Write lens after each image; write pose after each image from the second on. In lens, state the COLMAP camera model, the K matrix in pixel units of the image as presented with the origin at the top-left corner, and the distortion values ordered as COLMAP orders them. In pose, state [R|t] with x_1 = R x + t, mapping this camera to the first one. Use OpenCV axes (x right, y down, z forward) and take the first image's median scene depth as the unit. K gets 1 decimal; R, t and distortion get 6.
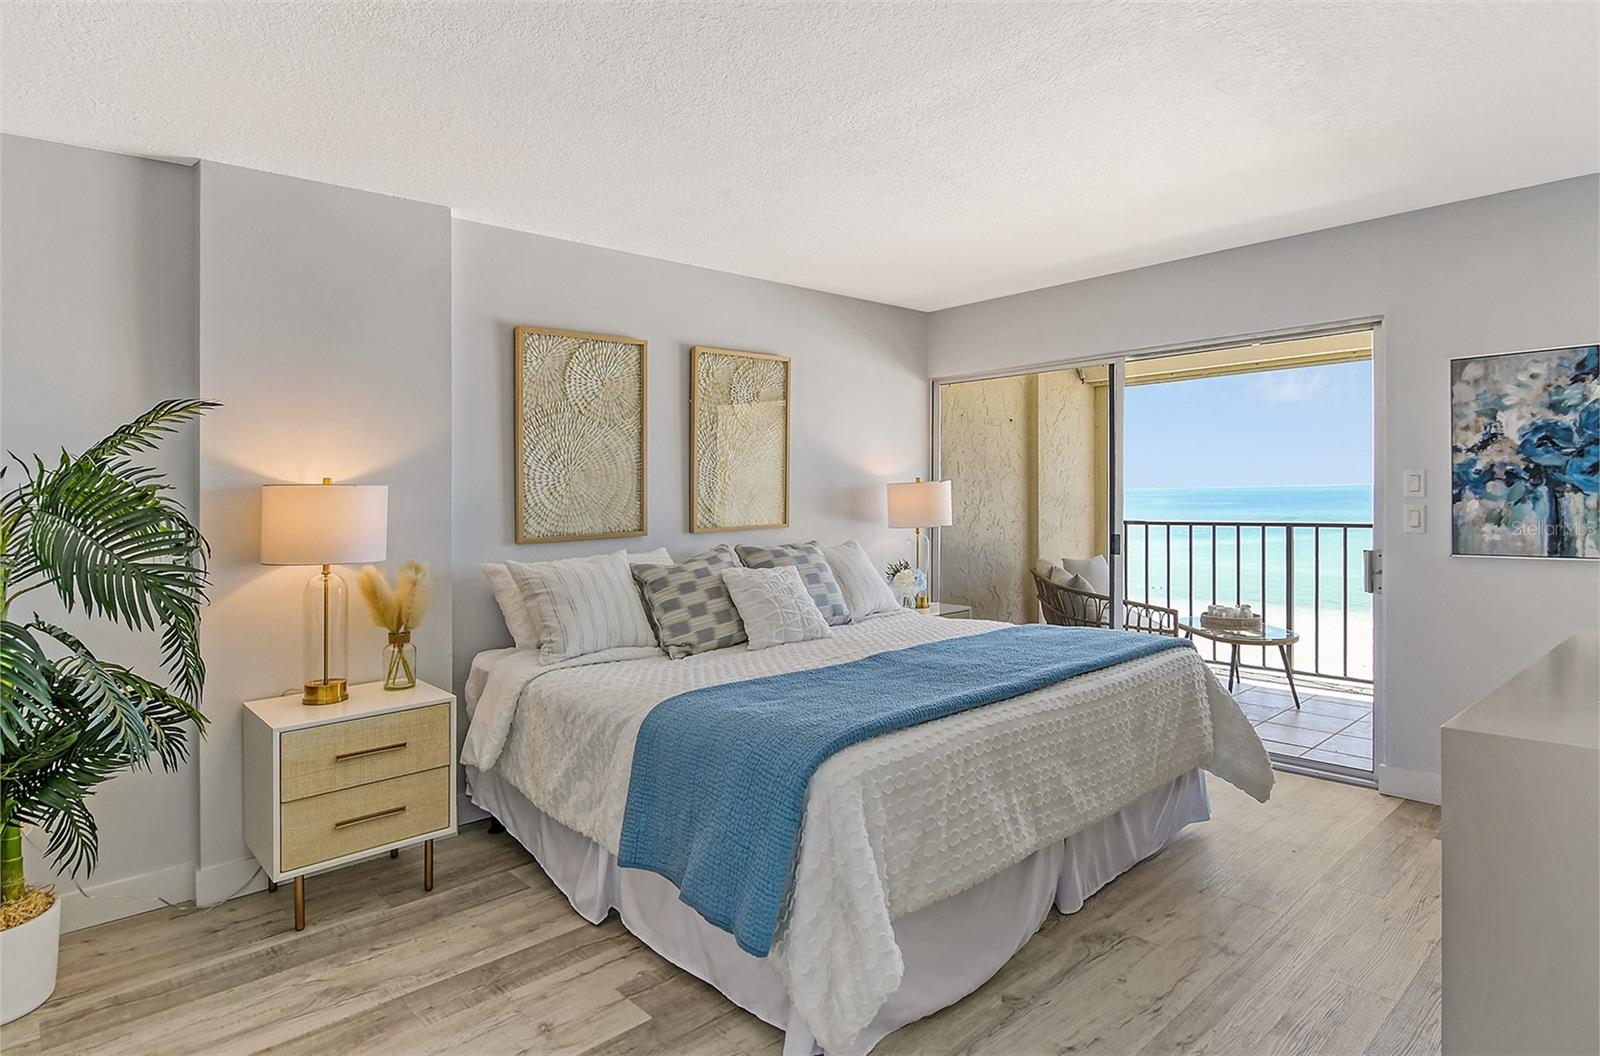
lens RADIAL K [[886.3, 0, 801.1], [0, 886.3, 494.7], [0, 0, 1]] dist [0.001285, -0.000240]
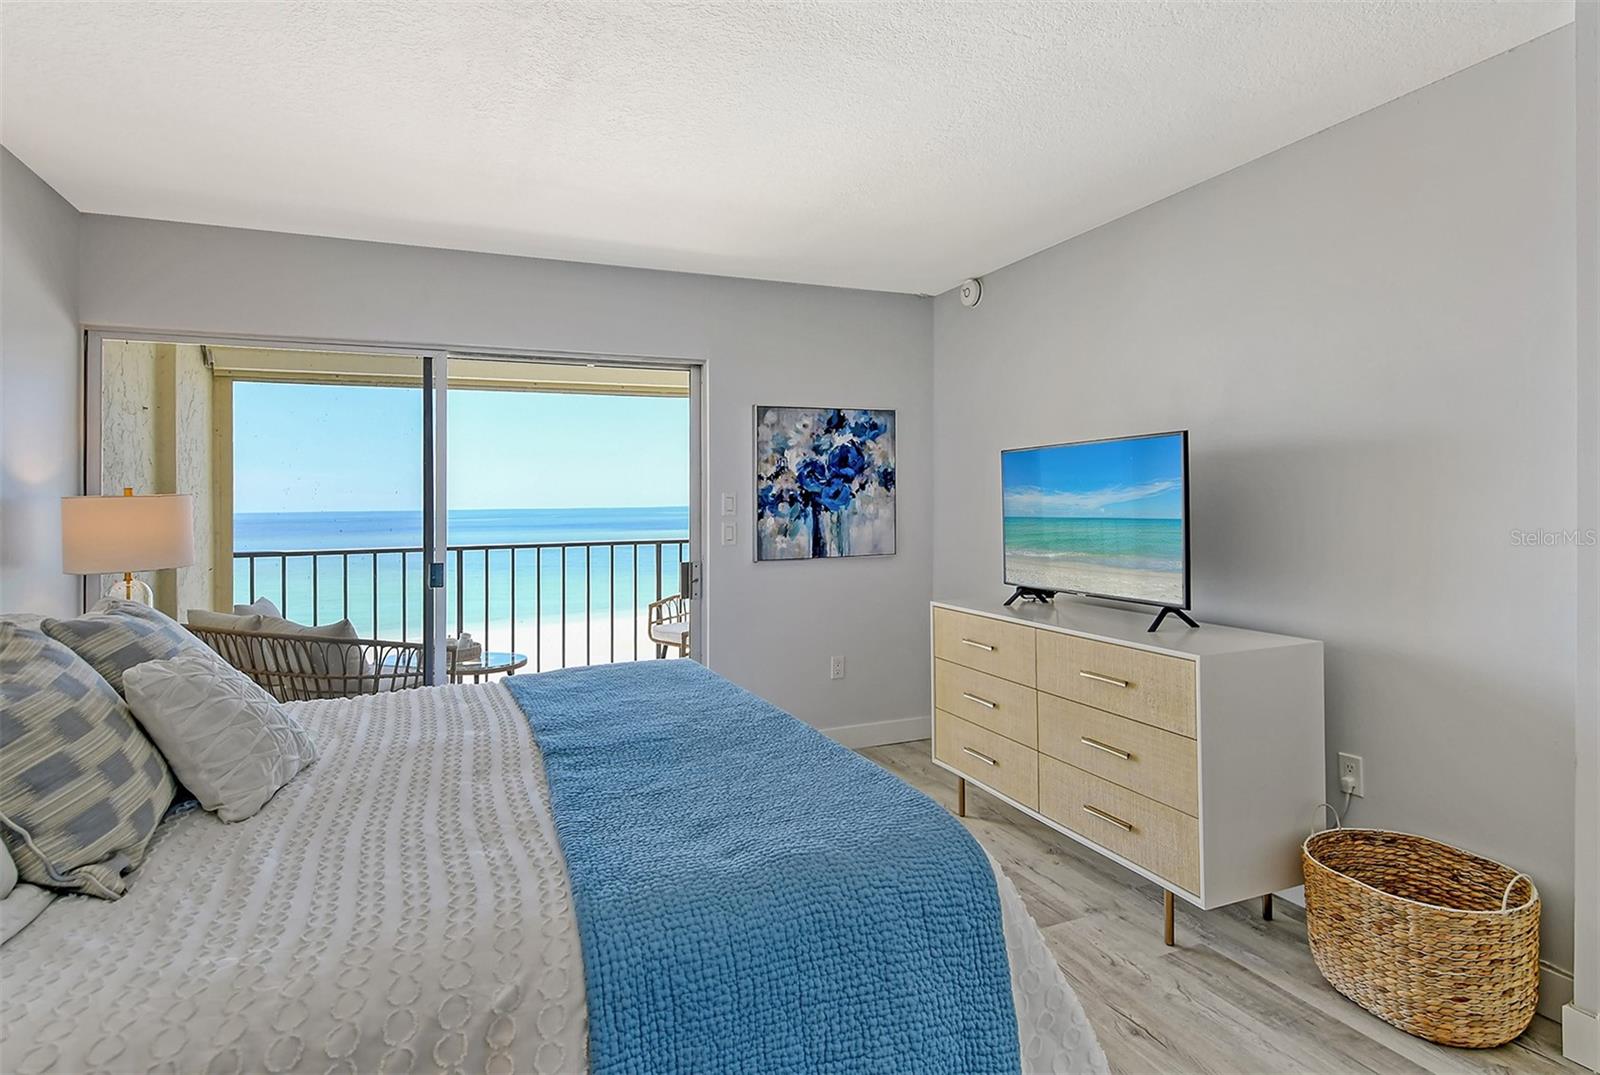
lens RADIAL K [[873.6, 0, 847.6], [0, 873.6, 537.2], [0, 0, 1]] dist [0.005205, 0.000048]
pose [[0.302168, -0.024310, 0.952945, -0.422979], [0.010250, 0.999700, 0.022253, 0.007783], [-0.953200, 0.003044, 0.302326, 0.515799]]
